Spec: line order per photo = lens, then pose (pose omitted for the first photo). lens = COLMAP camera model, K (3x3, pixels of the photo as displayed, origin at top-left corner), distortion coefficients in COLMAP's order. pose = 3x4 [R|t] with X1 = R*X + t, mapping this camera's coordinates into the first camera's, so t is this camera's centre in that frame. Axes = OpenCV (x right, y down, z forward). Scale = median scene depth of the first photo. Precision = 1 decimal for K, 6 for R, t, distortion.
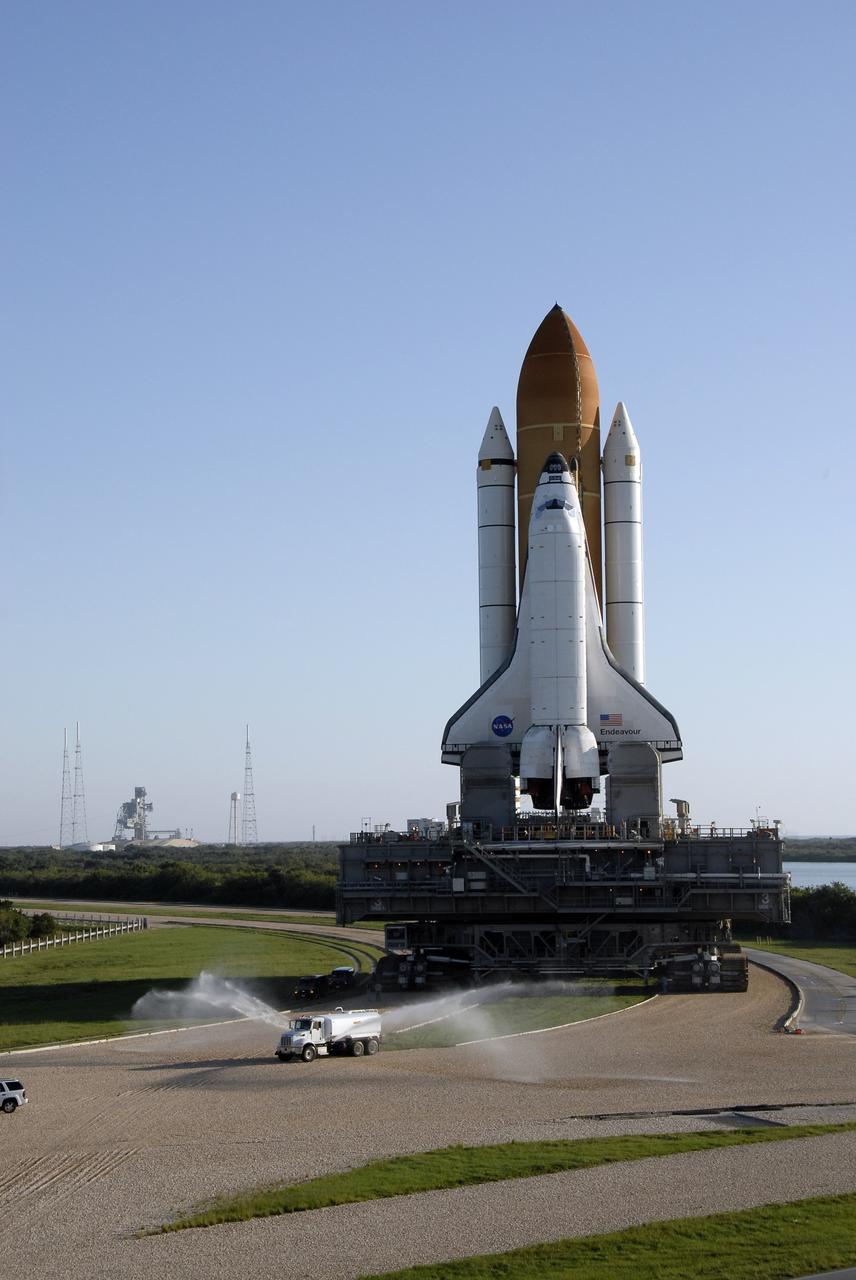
lens RADIAL K [[2287.8, 0, 428.0], [0, 2287.8, 640.0], [0, 0, 1]] dist [0.202724, -0.035148]
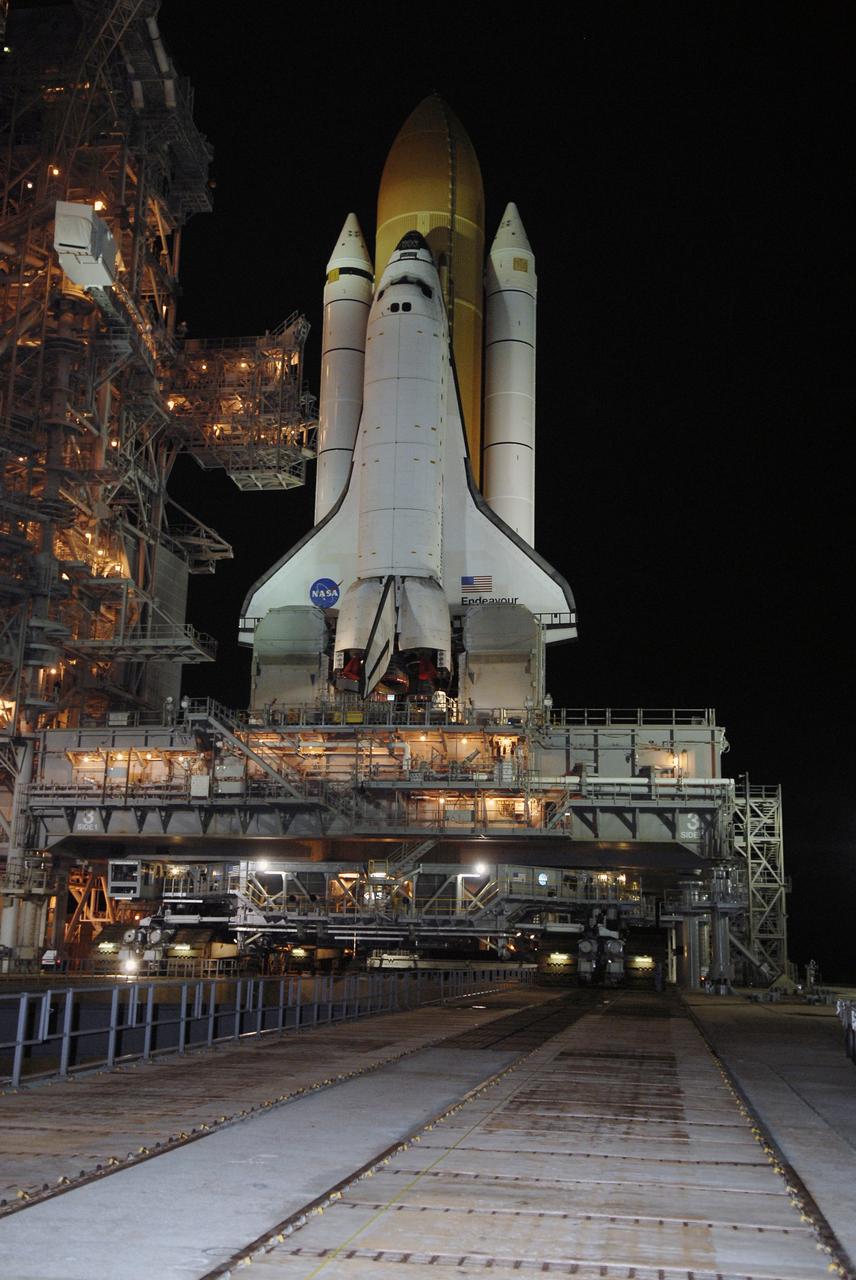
lens RADIAL K [[1353.1, 0, 428.0], [0, 1353.1, 640.0], [0, 0, 1]] dist [0.049613, 0.001345]
pose [[0.997381, 0.022594, -0.068712, 0.096225], [-0.032227, 0.989271, -0.142494, 0.113740], [0.064755, 0.144335, 0.987408, 0.609373]]
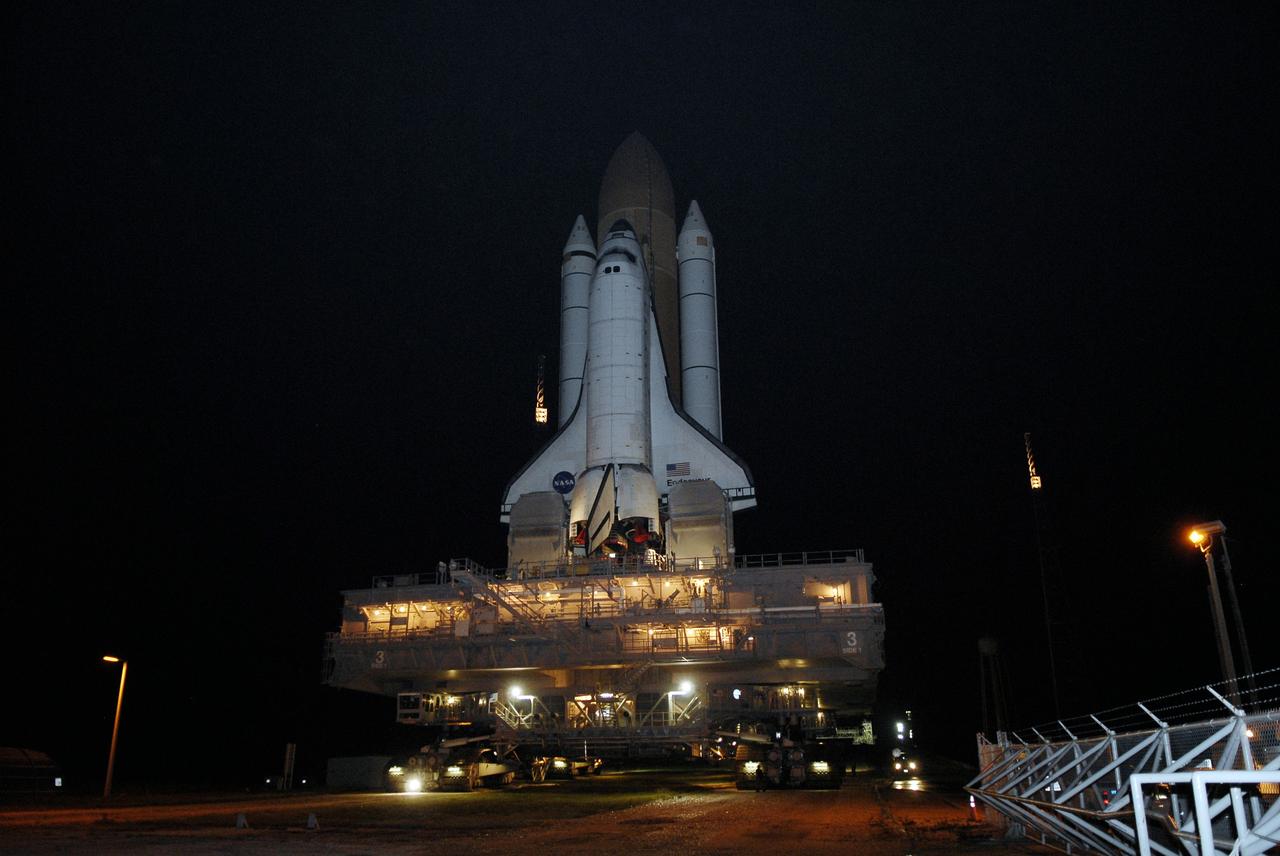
lens RADIAL K [[946.4, 0, 644.1], [0, 946.4, 422.3], [0, 0, 1]] dist [-0.007724, -0.060400]
pose [[0.994190, -0.036199, -0.101371, 0.108149], [0.006722, 0.960795, -0.277177, 0.124673], [0.107431, 0.274885, 0.955456, 0.647699]]
